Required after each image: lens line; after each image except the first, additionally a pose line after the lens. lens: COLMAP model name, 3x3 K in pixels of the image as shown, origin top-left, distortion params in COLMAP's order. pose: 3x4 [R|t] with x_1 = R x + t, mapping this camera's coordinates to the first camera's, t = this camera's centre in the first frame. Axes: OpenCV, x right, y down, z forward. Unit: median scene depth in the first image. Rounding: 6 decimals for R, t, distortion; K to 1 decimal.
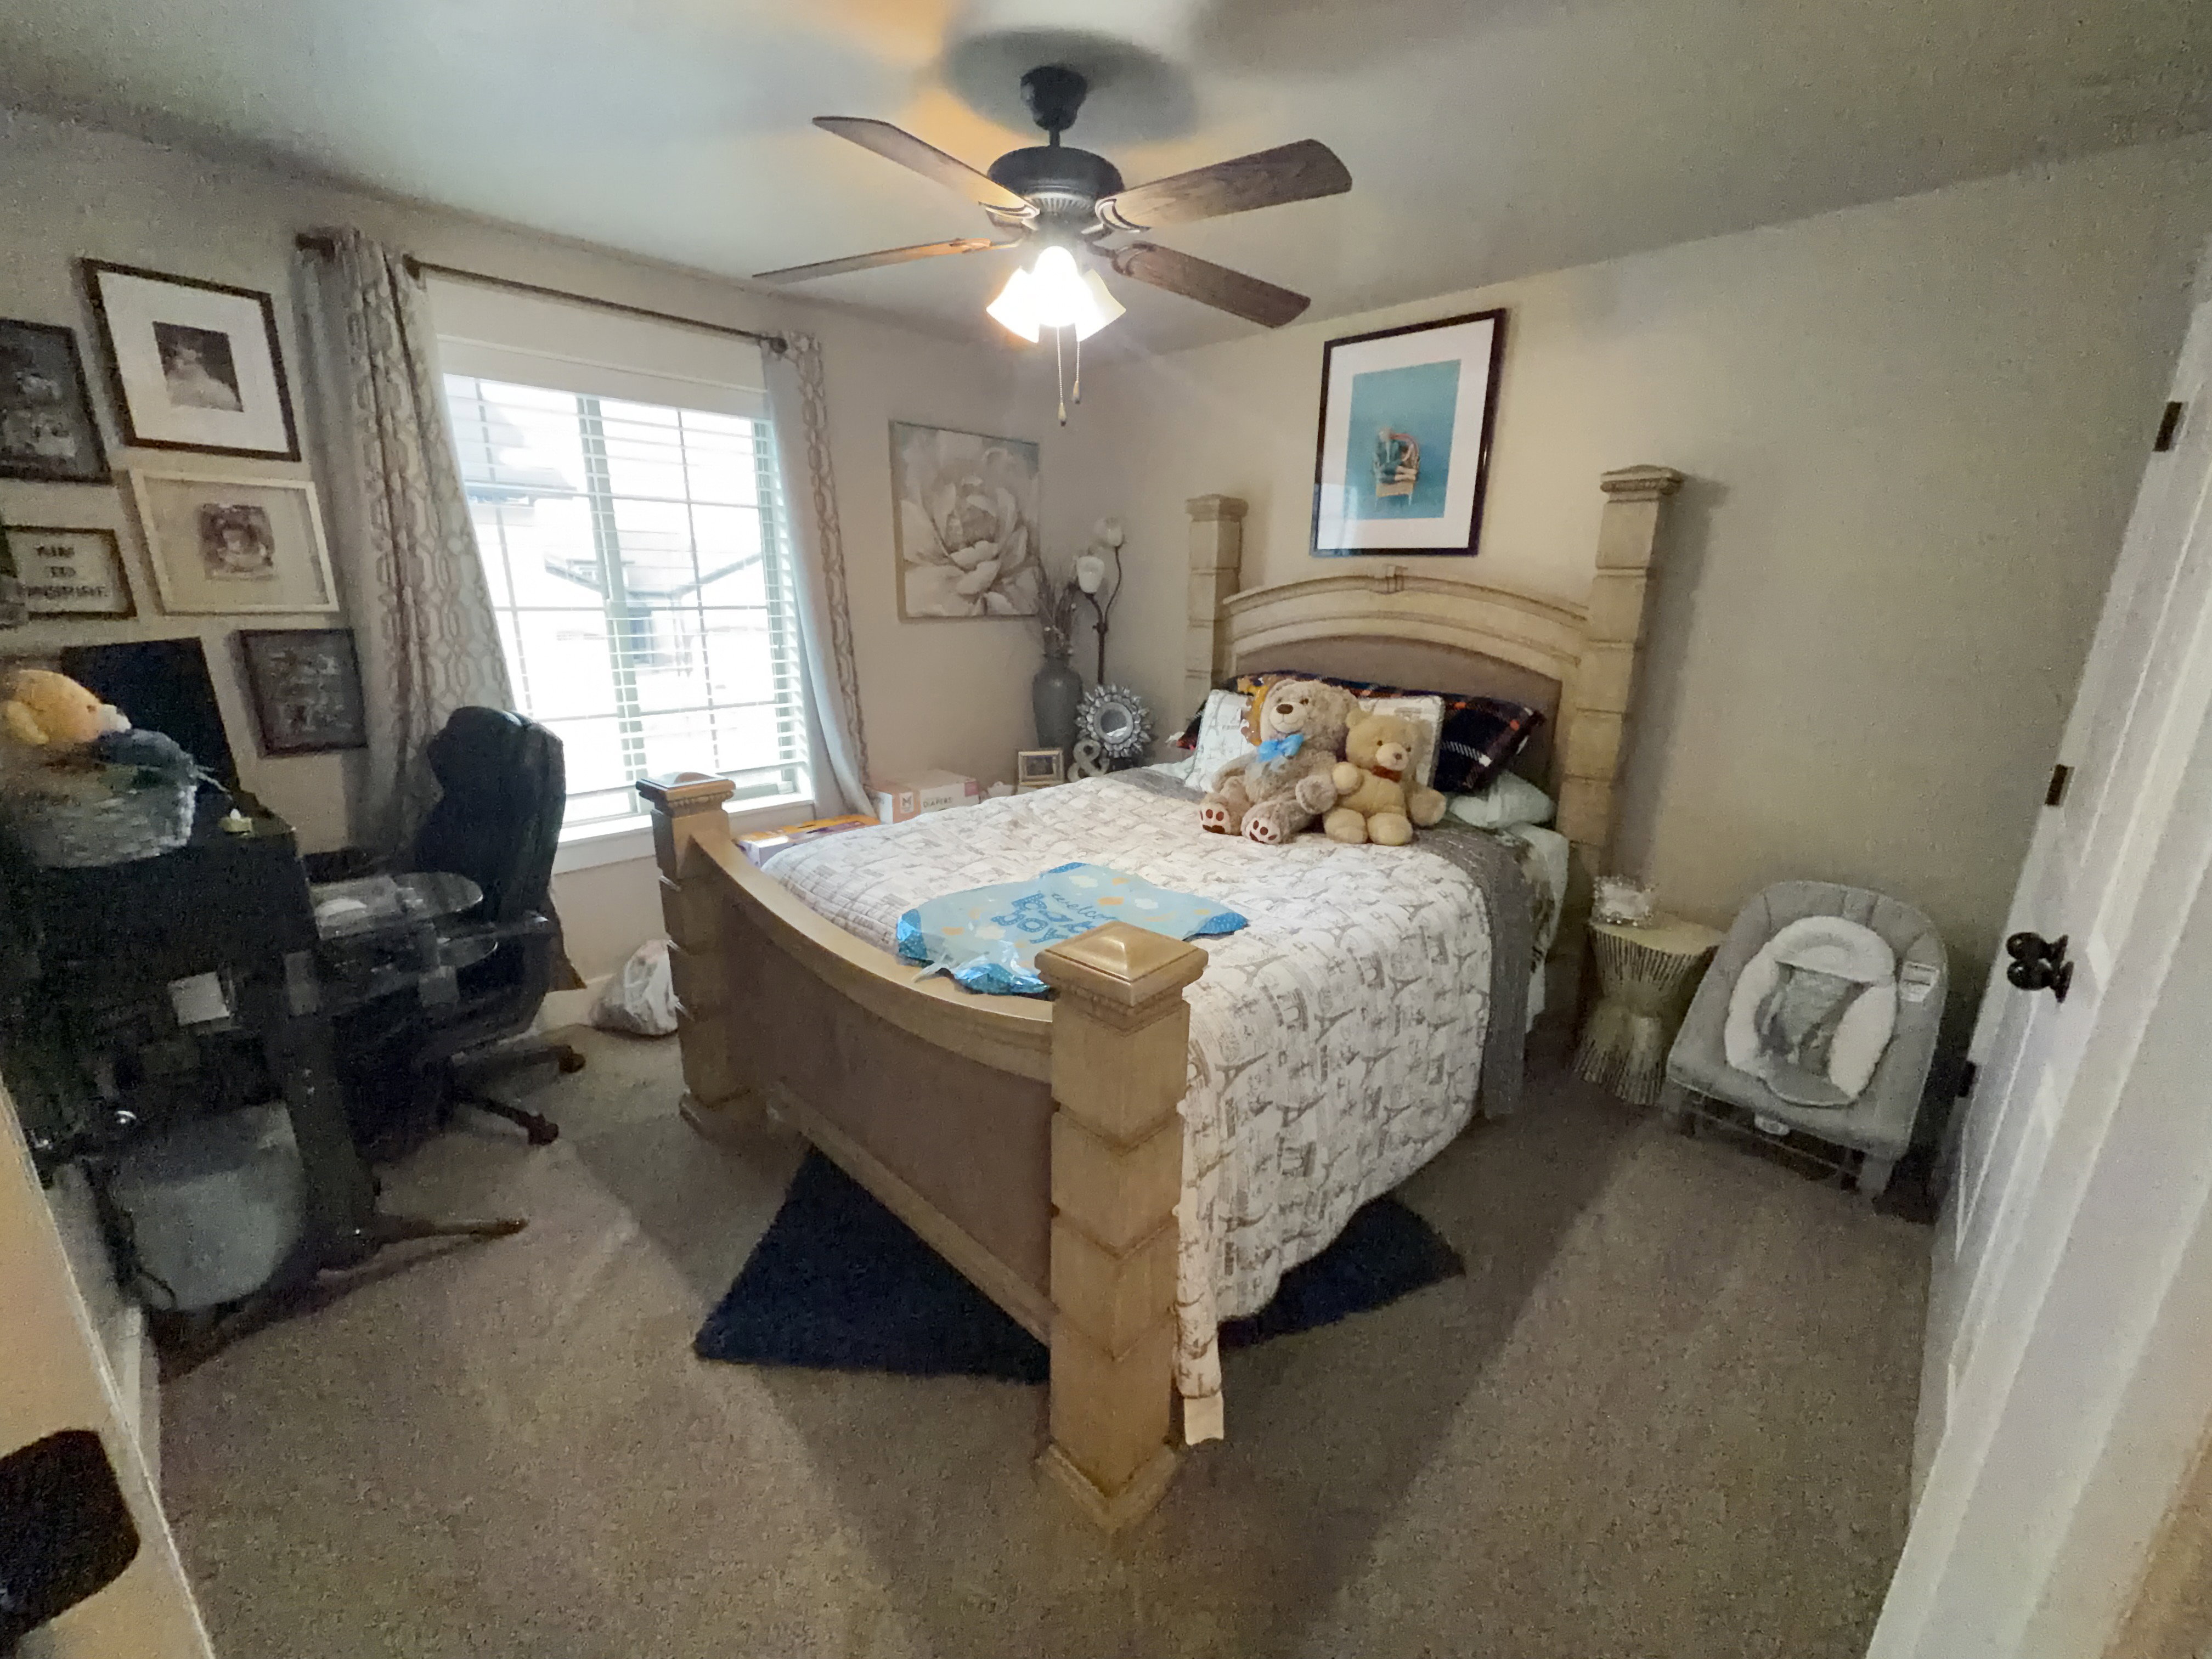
lens RADIAL K [[879.3, 0, 1099.8], [0, 879.3, 823.9], [0, 0, 1]] dist [0.000956, -0.000615]
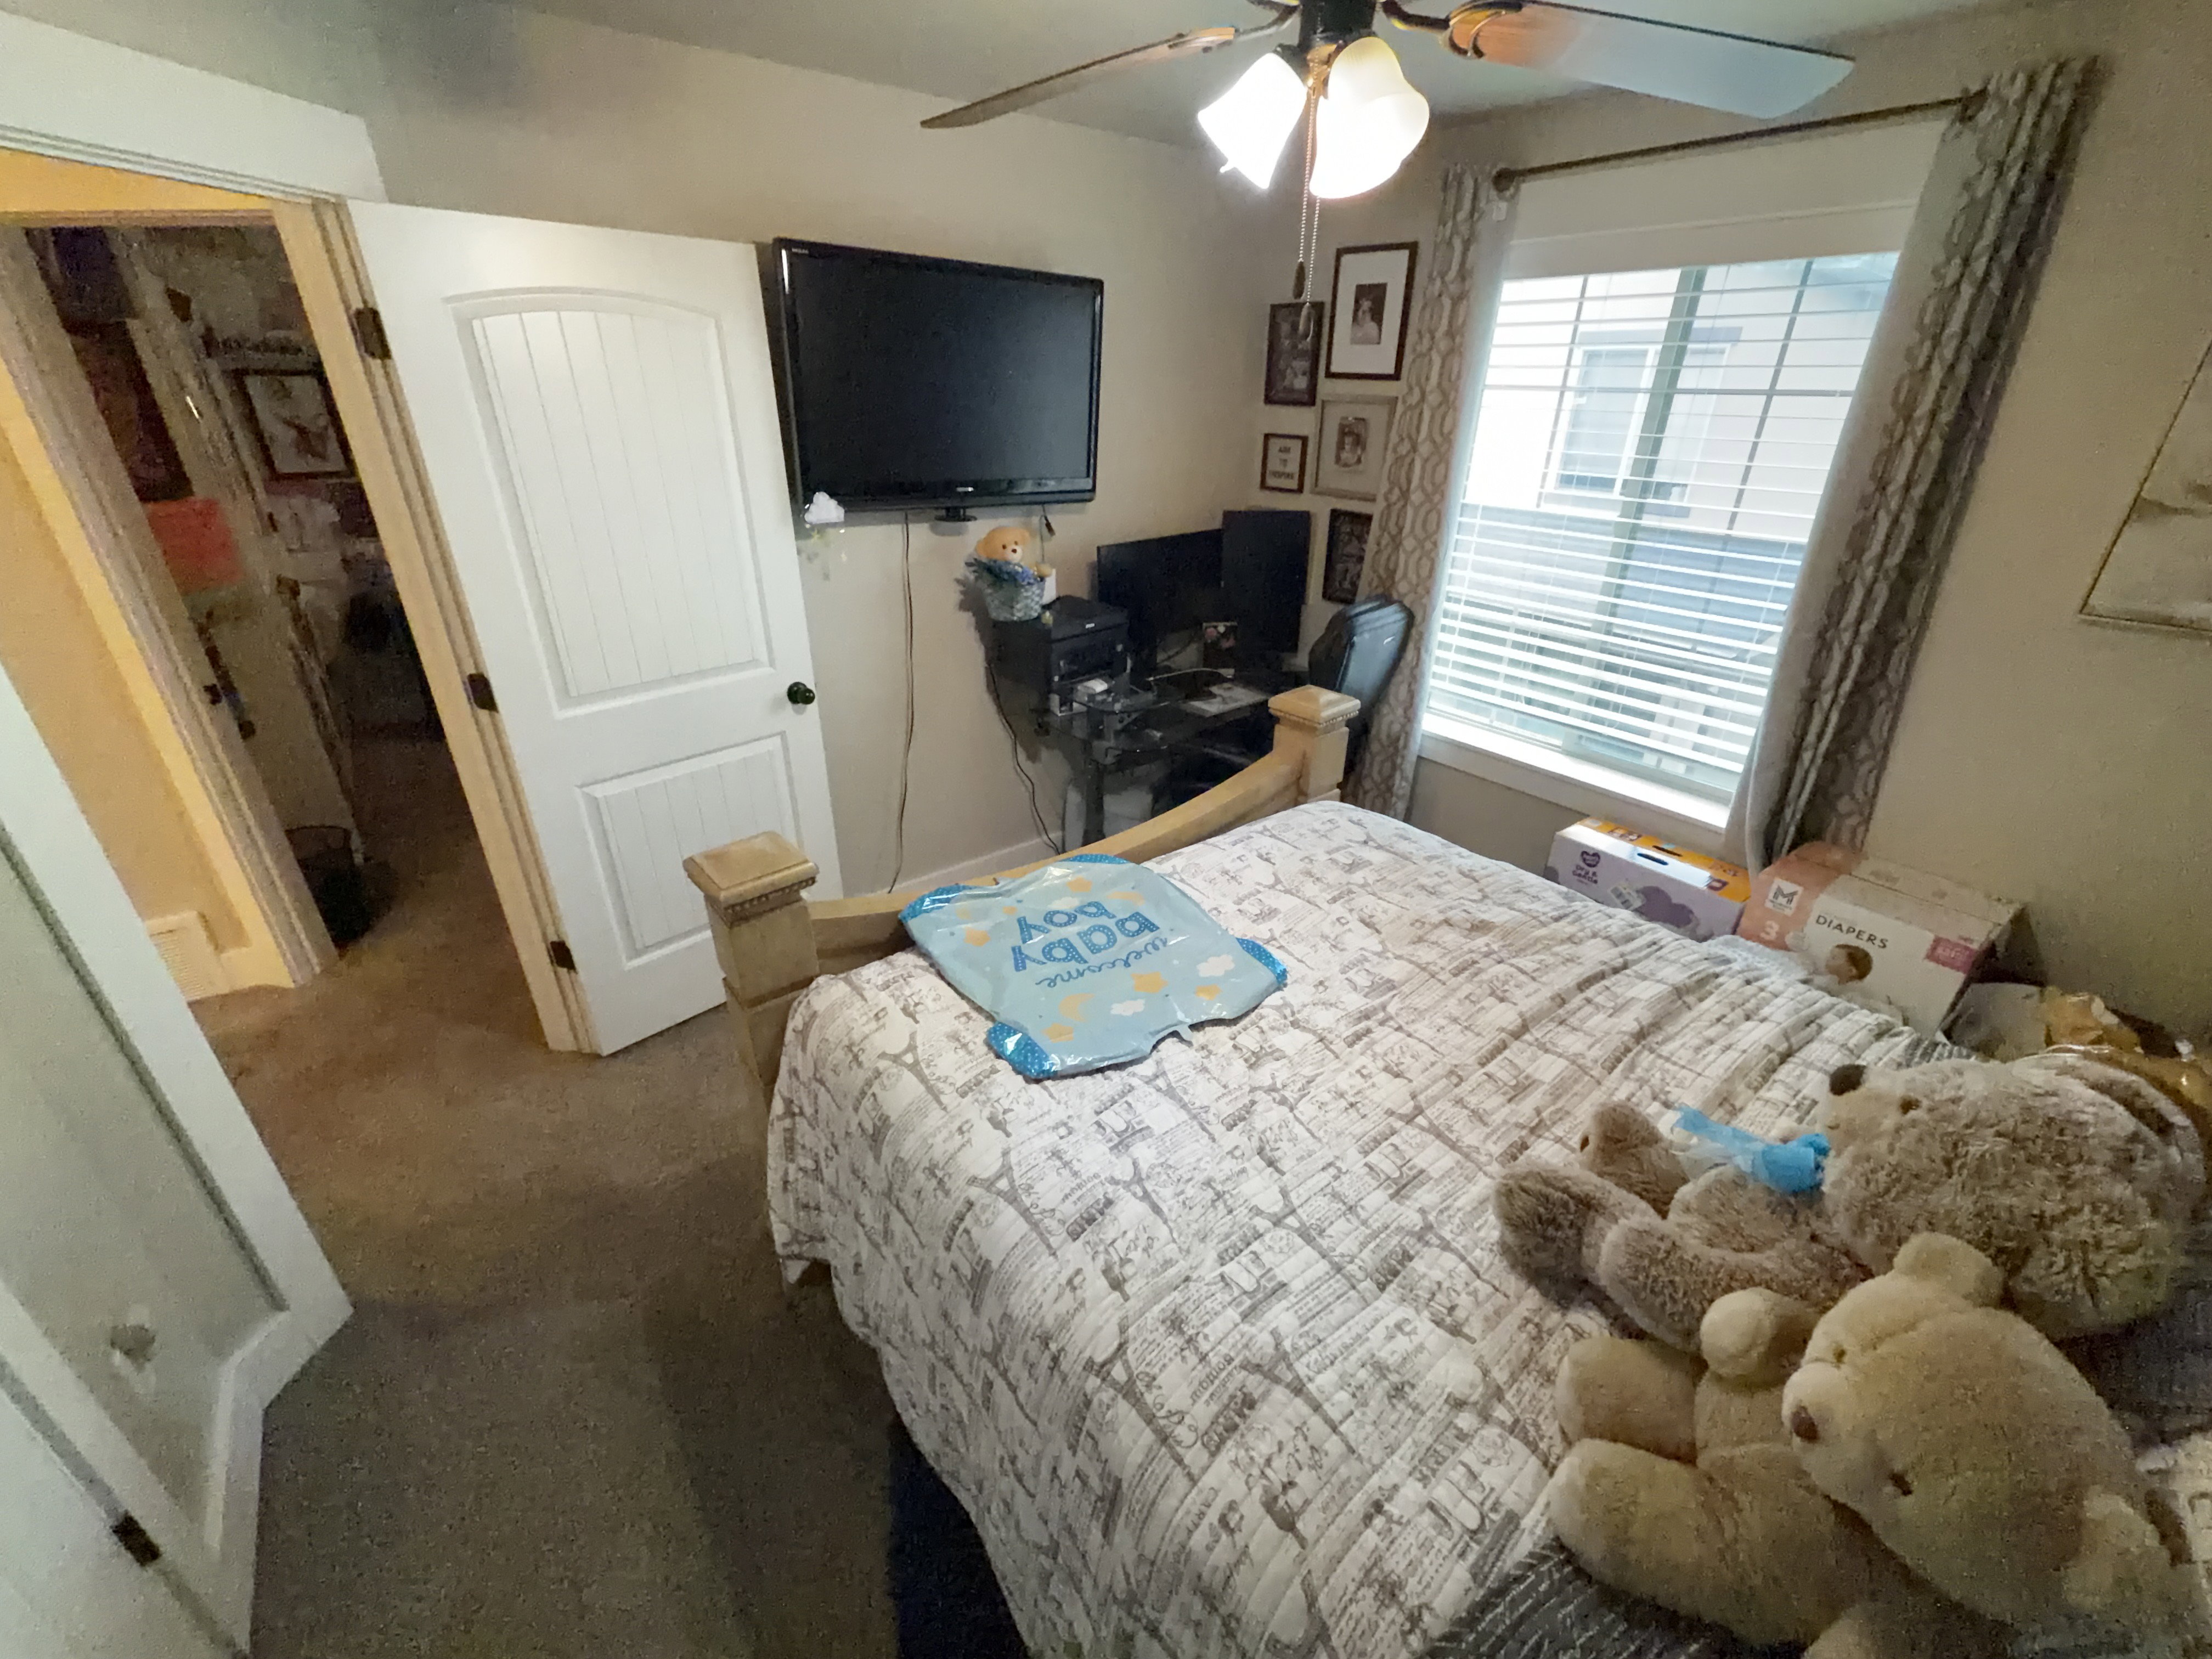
lens RADIAL K [[879.3, 0, 1104.3], [0, 879.3, 822.5], [0, 0, 1]] dist [0.000956, -0.000615]
pose [[-0.123241, 0.434427, -0.892236, 0.613225], [-0.278474, 0.847826, 0.451269, -0.354149], [0.952504, 0.304079, 0.016489, 0.833842]]
